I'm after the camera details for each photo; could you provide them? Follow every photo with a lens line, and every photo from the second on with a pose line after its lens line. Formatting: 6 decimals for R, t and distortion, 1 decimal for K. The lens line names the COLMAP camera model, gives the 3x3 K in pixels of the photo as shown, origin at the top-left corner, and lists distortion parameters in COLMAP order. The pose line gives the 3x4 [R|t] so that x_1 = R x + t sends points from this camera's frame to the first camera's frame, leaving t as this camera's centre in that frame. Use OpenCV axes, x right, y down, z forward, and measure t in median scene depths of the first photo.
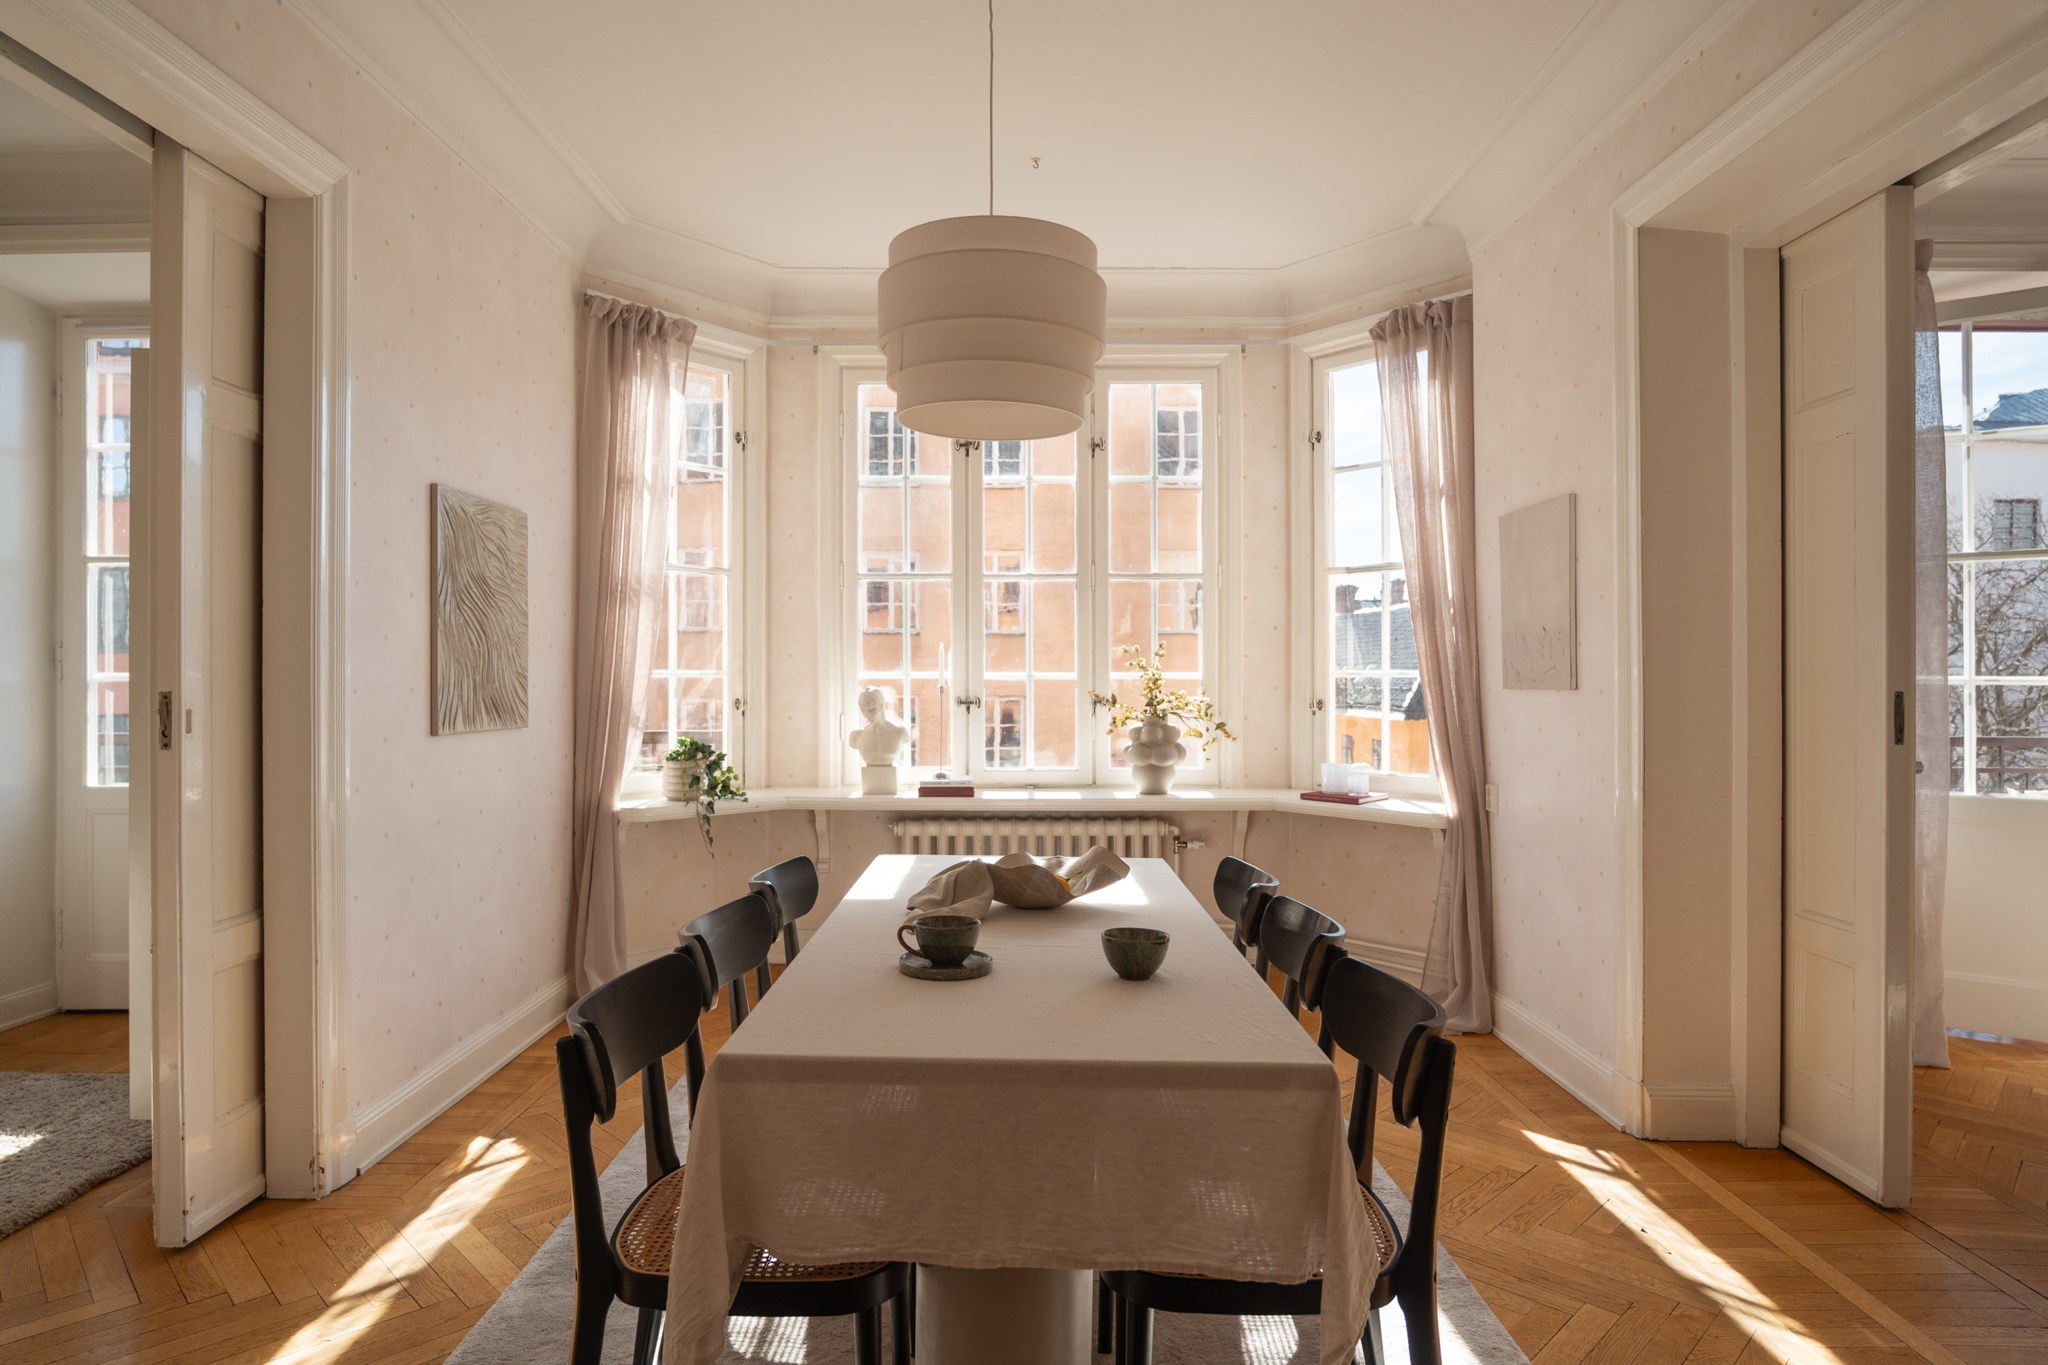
lens RADIAL K [[1153.4, 0, 1024.0], [0, 1153.4, 682.5], [0, 0, 1]] dist [-0.016517, 0.001613]
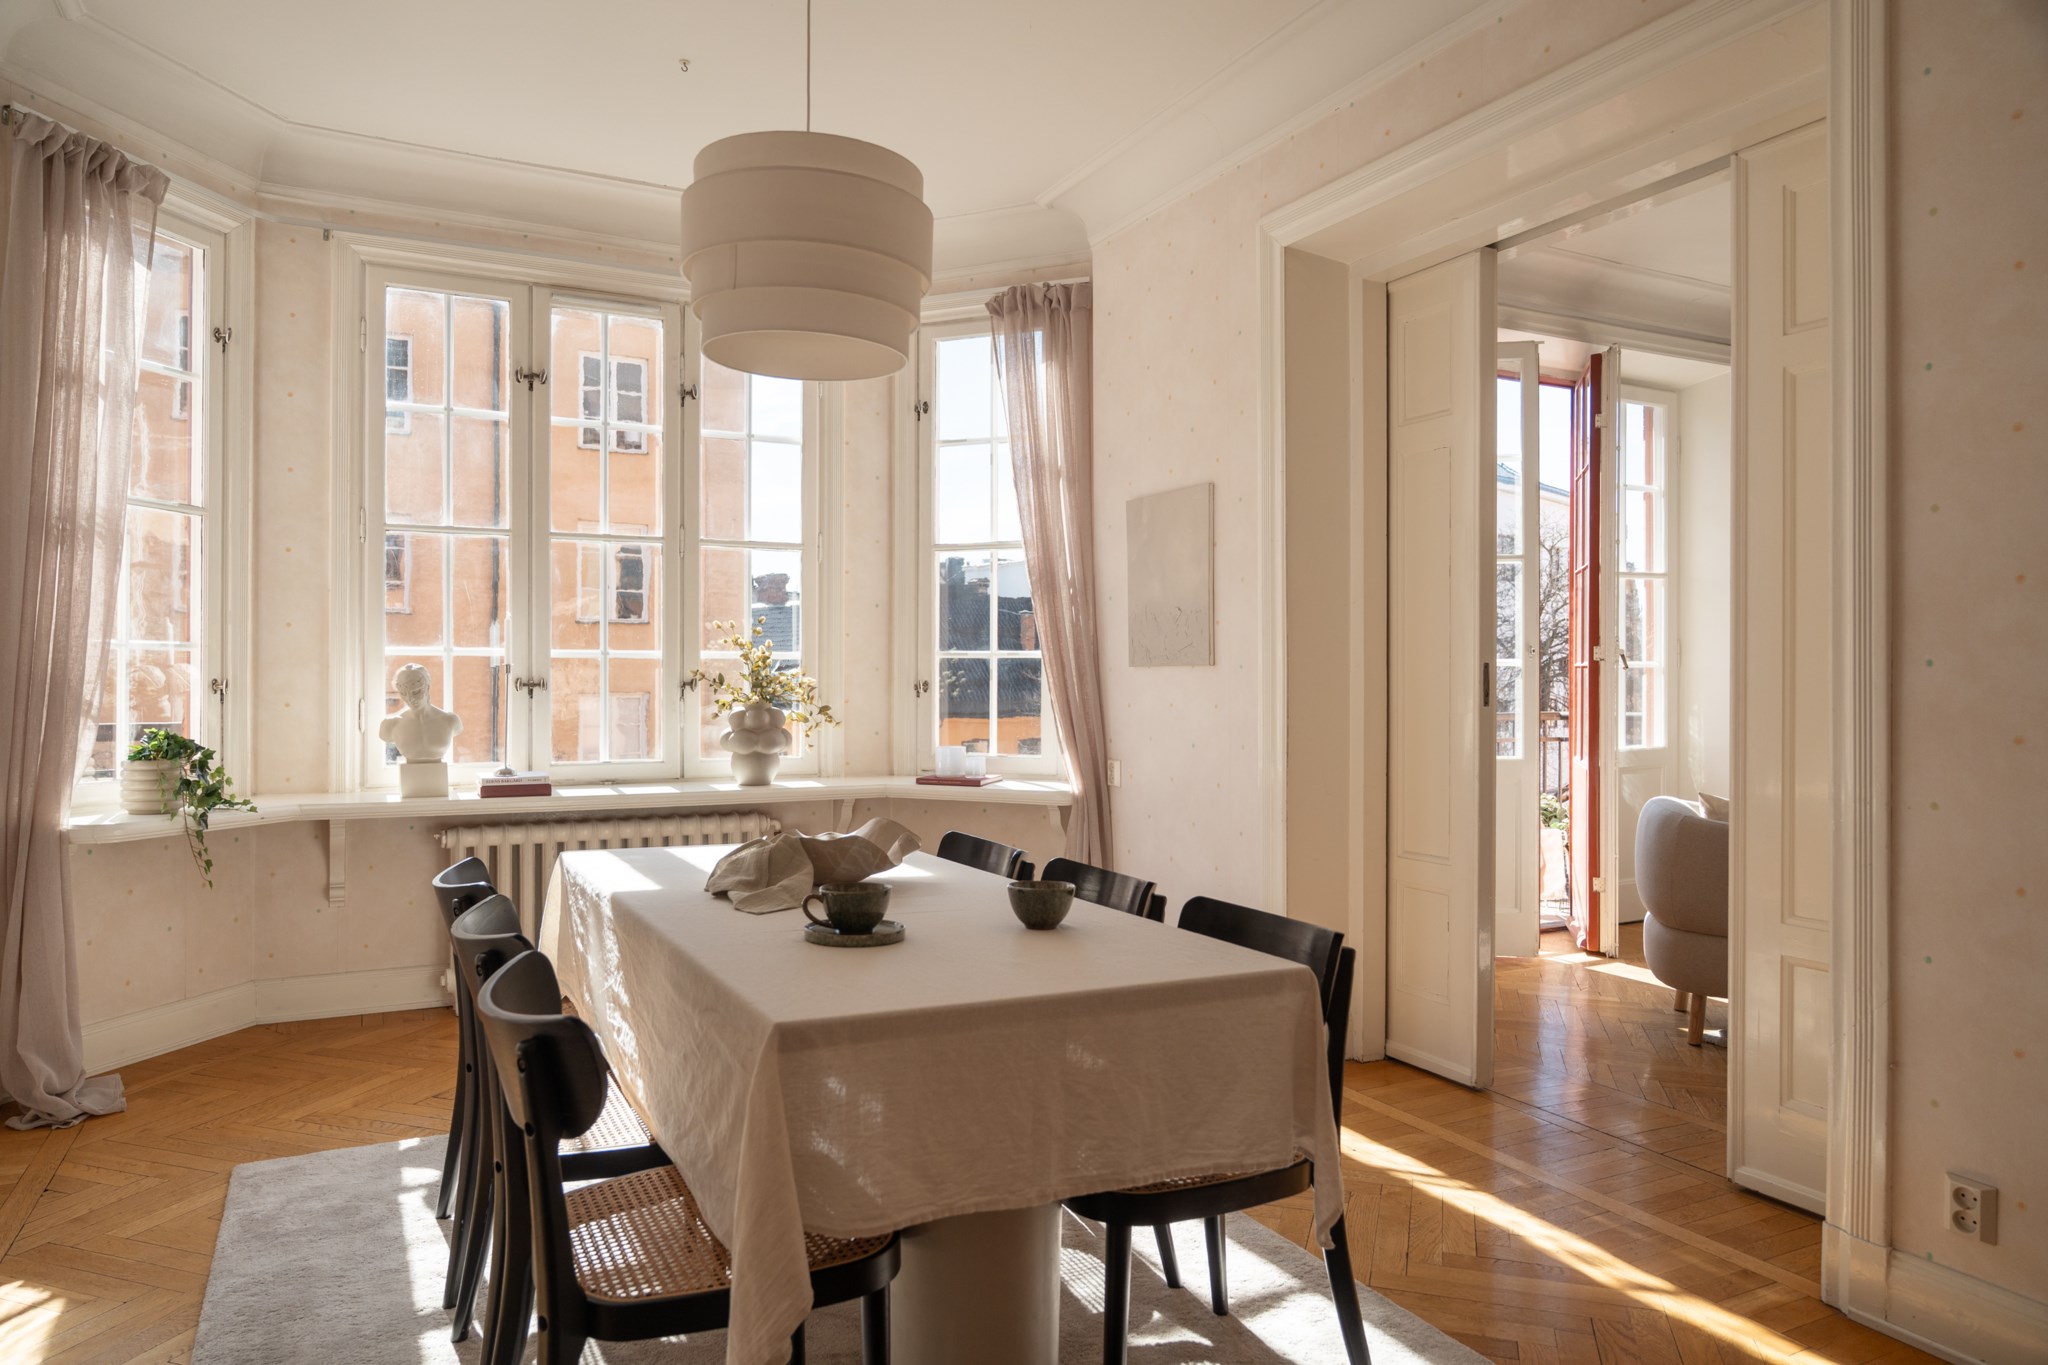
lens RADIAL K [[1302.8, 0, 1024.0], [0, 1302.8, 682.5], [0, 0, 1]] dist [-0.027362, 0.014430]
pose [[0.886743, 0.000805, 0.462262, -0.181029], [-0.000597, 1.000000, -0.000597, 0.017571], [-0.462263, 0.000254, 0.886743, 0.000915]]
